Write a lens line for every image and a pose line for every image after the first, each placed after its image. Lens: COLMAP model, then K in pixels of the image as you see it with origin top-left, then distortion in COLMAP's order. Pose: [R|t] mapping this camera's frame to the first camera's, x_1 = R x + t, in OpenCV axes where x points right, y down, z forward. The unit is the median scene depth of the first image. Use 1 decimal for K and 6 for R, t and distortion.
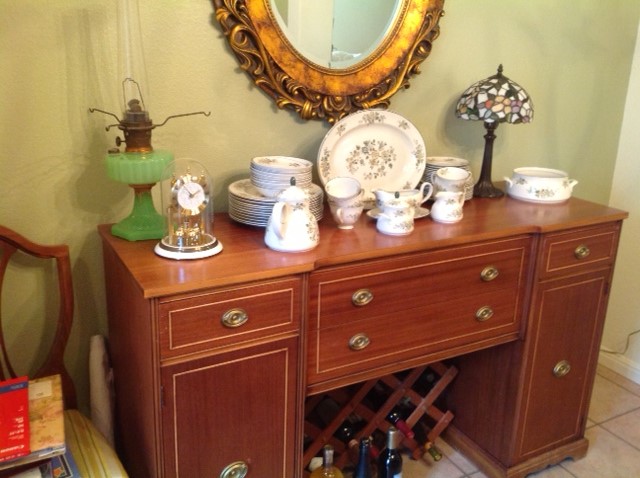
lens RADIAL K [[658.8, 0, 320.0], [0, 658.8, 239.0], [0, 0, 1]] dist [0.156820, -0.008196]
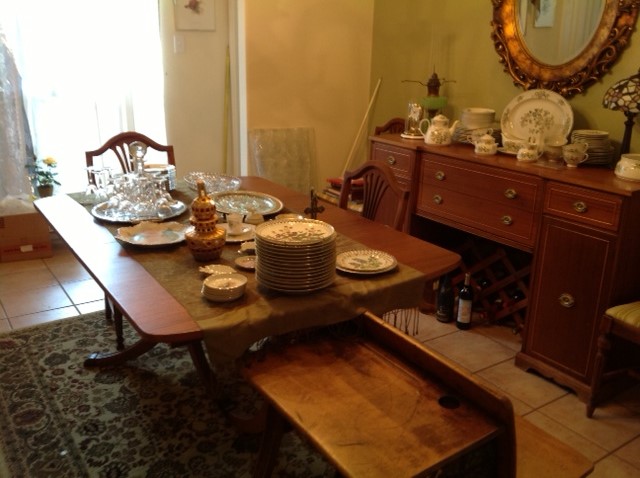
lens RADIAL K [[658.8, 0, 320.0], [0, 658.8, 239.0], [0, 0, 1]] dist [0.156820, -0.008196]
pose [[0.129379, 0.273813, -0.953041, 1.649015], [-0.332370, 0.917495, 0.218480, -0.039471], [0.934233, 0.288496, 0.209712, 0.249524]]
